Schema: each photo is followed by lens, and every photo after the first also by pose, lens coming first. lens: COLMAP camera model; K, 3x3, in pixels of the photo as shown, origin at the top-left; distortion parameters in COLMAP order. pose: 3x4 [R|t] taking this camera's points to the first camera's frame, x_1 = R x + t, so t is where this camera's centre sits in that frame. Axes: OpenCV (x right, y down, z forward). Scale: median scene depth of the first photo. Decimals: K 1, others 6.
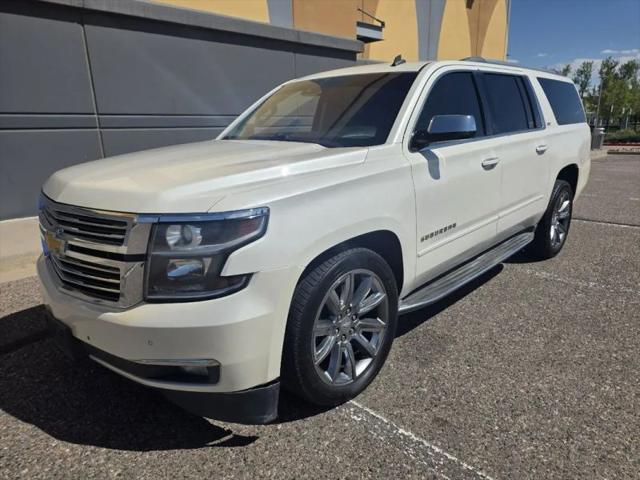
lens RADIAL K [[439.3, 0, 320.0], [0, 439.3, 240.0], [0, 0, 1]] dist [0.054965, -0.038963]
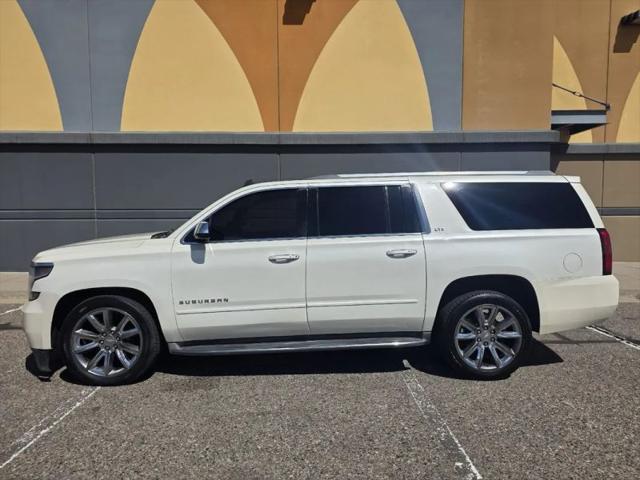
lens RADIAL K [[439.3, 0, 320.0], [0, 439.3, 240.0], [0, 0, 1]] dist [0.054965, -0.038963]
pose [[0.699797, 0.056628, -0.712094, 1.552843], [-0.188351, 0.976204, -0.107467, -0.130744], [0.689064, 0.209328, 0.693810, 0.247531]]
